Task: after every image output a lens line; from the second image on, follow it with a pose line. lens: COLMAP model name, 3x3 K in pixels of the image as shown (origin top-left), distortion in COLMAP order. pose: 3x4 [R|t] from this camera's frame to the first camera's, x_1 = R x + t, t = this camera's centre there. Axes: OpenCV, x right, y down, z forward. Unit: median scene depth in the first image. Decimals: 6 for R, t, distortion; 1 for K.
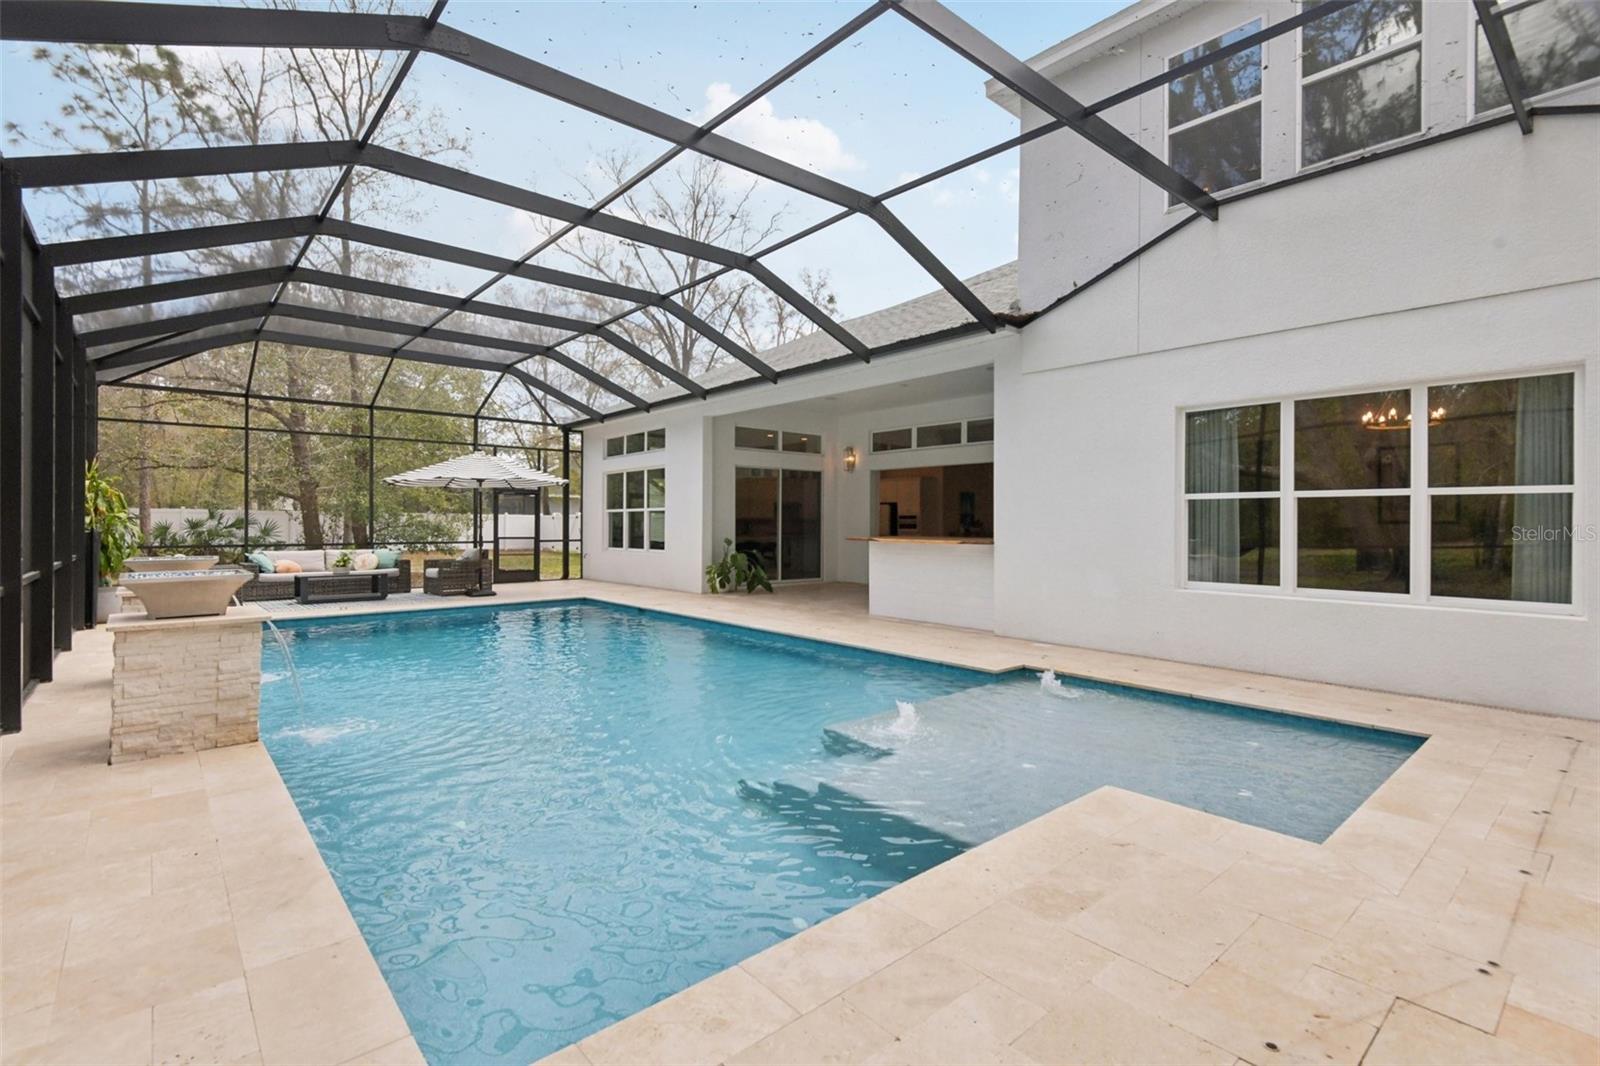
lens RADIAL K [[748.6, 0, 796.0], [0, 748.6, 526.8], [0, 0, 1]] dist [0.000936, 0.000116]
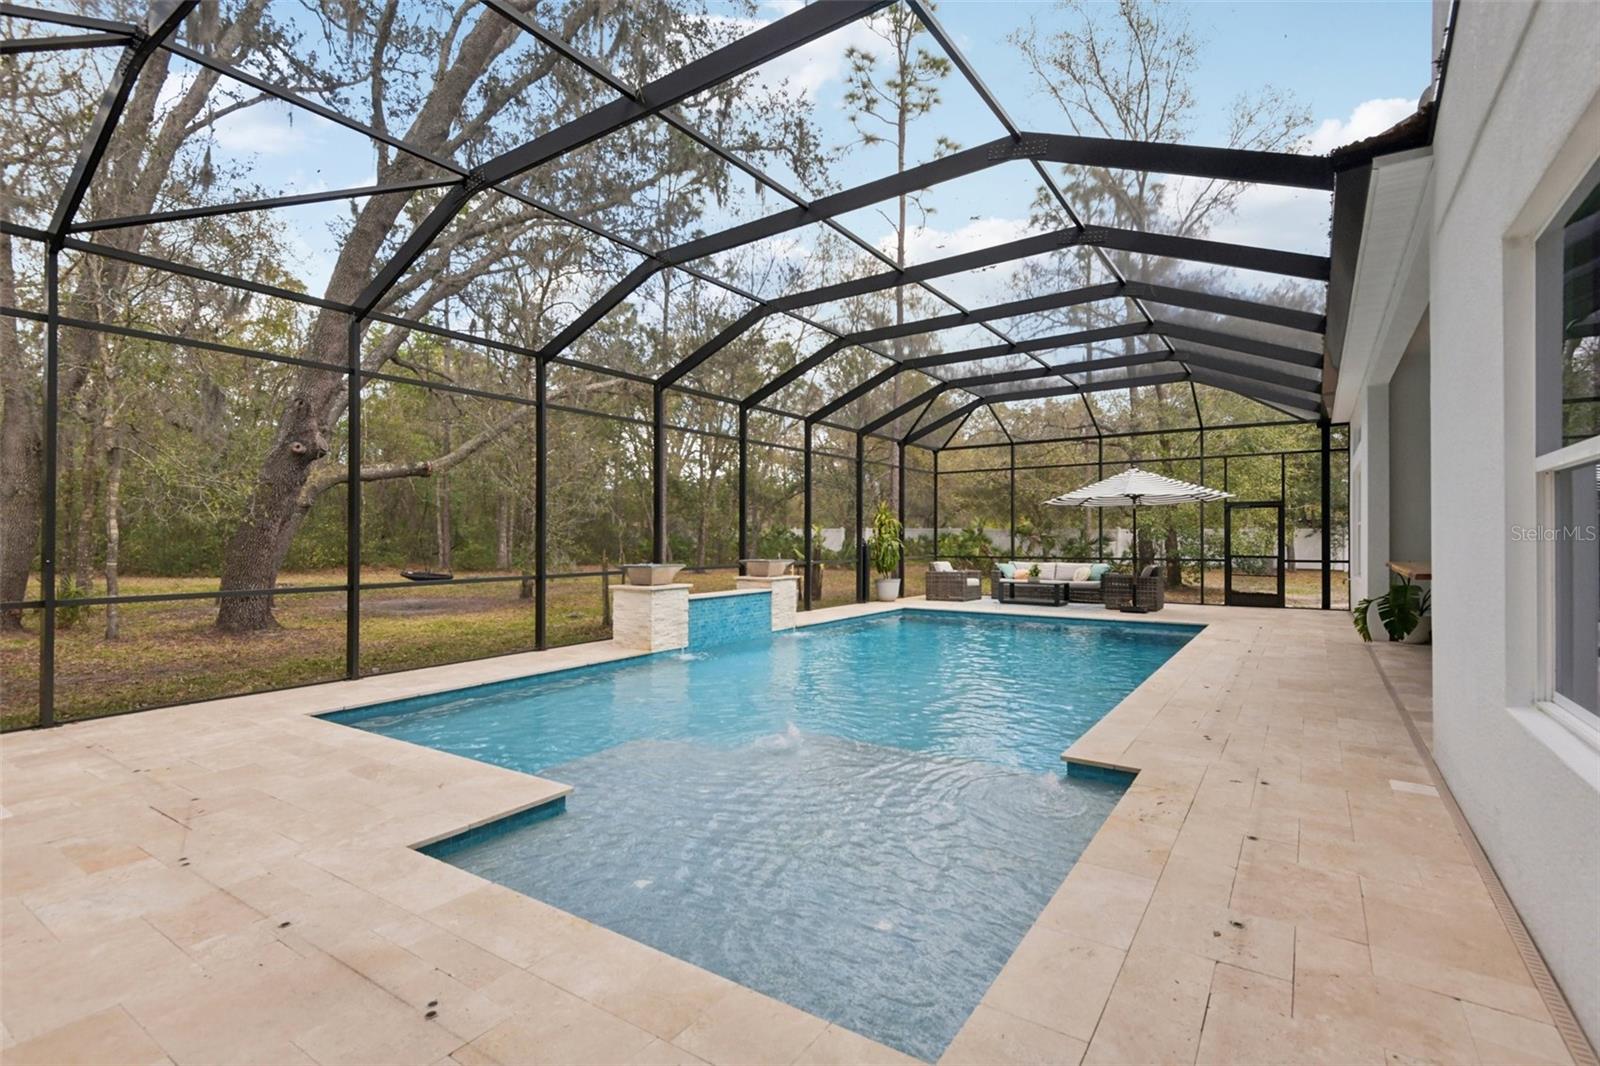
lens RADIAL K [[748.6, 0, 796.9], [0, 748.6, 536.8], [0, 0, 1]] dist [0.000936, 0.000116]
pose [[0.258882, -0.007487, -0.965880, 0.470213], [-0.002526, 0.999961, -0.008428, 0.000795], [0.965906, 0.004622, 0.258853, 0.319129]]
